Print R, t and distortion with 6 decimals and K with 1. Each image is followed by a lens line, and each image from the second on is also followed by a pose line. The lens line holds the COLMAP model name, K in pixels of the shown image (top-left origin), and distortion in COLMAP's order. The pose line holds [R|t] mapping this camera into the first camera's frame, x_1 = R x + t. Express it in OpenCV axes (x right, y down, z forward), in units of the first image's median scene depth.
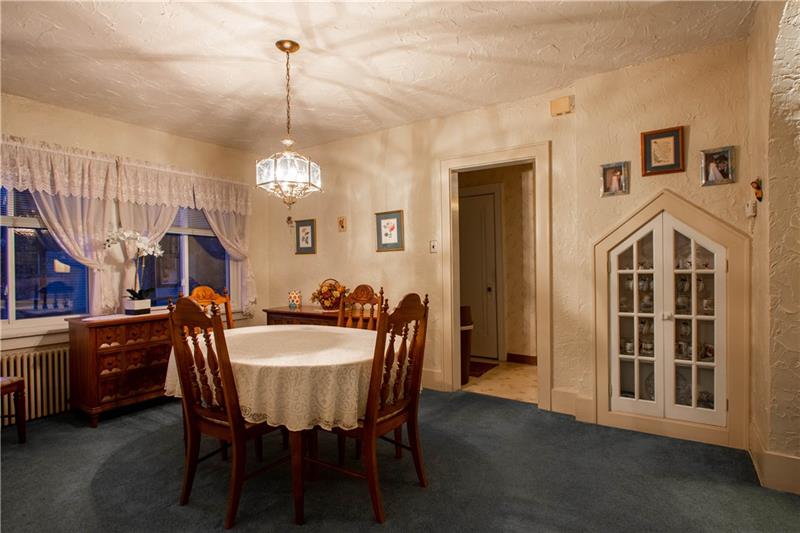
lens RADIAL K [[403.9, 0, 413.9], [0, 403.9, 261.2], [0, 0, 1]] dist [-0.012672, 0.002224]
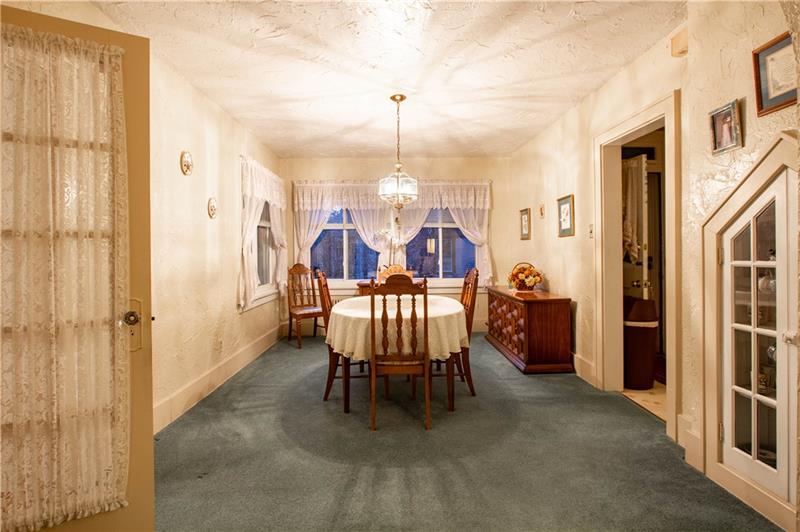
lens RADIAL K [[403.9, 0, 425.0], [0, 403.9, 246.3], [0, 0, 1]] dist [-0.012672, 0.002224]
pose [[0.599561, -0.002844, -0.800324, 0.734656], [0.009322, 0.999951, 0.003430, -0.009942], [0.800275, -0.009517, 0.599558, 0.176529]]
